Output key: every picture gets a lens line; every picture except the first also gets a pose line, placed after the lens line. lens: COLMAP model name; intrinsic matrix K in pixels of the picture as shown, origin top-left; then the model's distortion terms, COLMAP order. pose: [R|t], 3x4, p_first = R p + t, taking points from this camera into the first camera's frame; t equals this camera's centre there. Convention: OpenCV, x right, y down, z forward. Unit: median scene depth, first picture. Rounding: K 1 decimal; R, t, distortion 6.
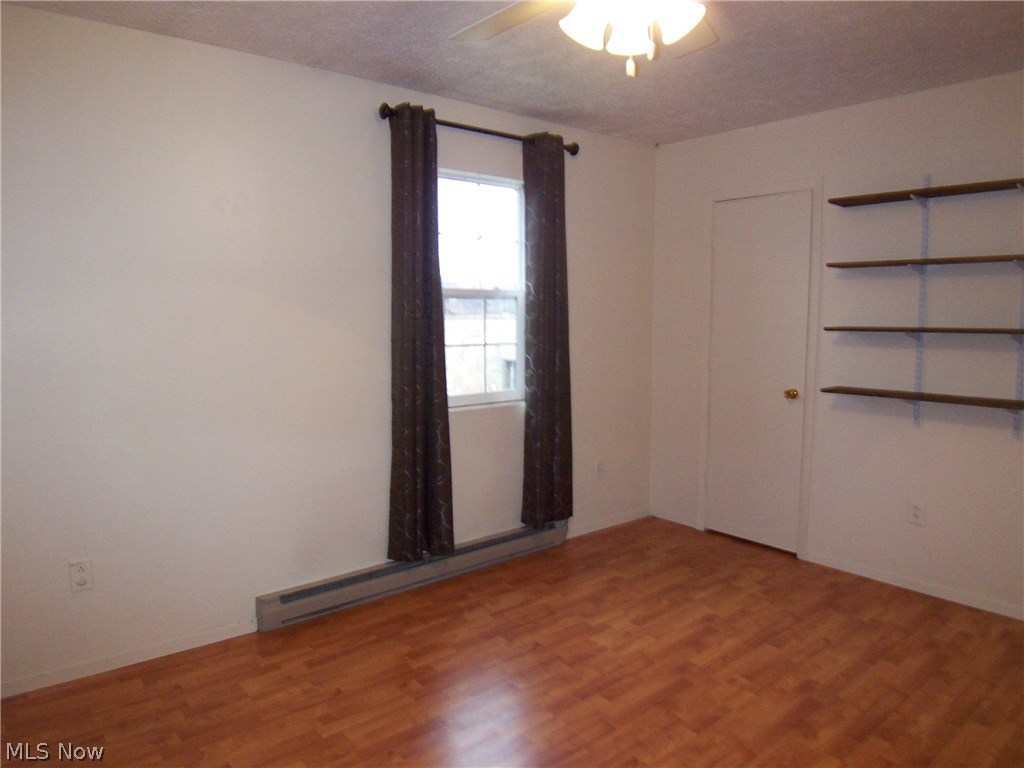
lens RADIAL K [[690.2, 0, 508.8], [0, 690.2, 377.1], [0, 0, 1]] dist [-0.003638, -0.038250]
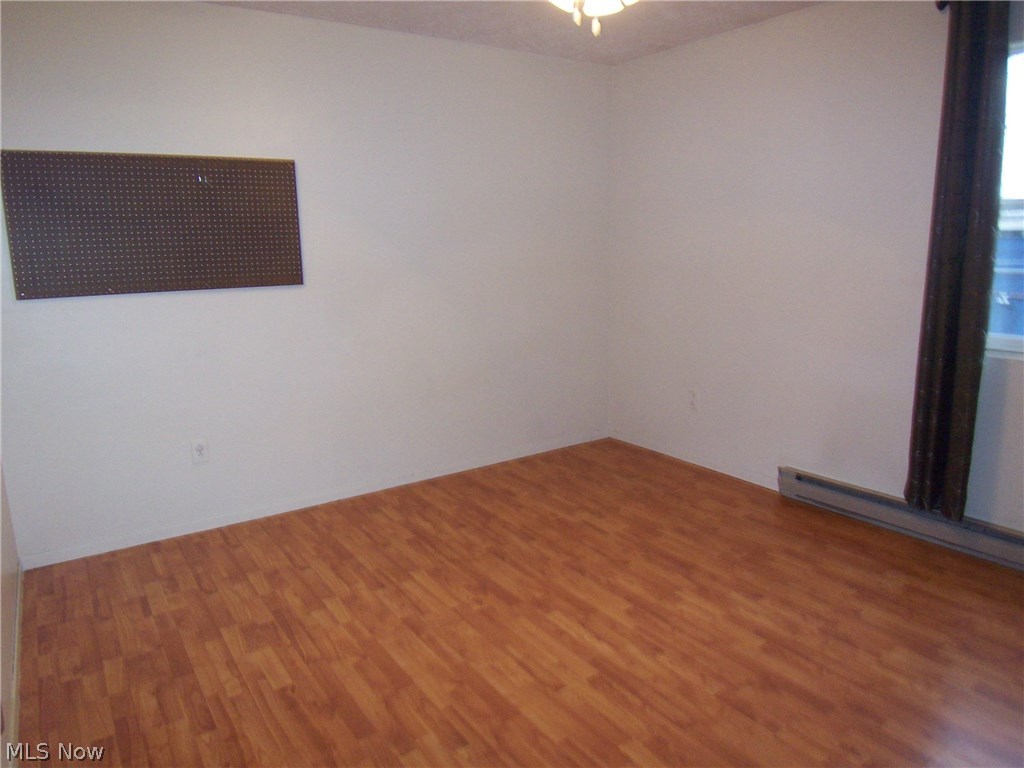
lens RADIAL K [[690.2, 0, 508.8], [0, 690.2, 377.1], [0, 0, 1]] dist [-0.003638, -0.038250]
pose [[-0.087219, 0.190281, -0.977848, 0.883233], [-0.073796, 0.977657, 0.196826, -0.045564], [0.993452, 0.089329, -0.071228, 0.596996]]
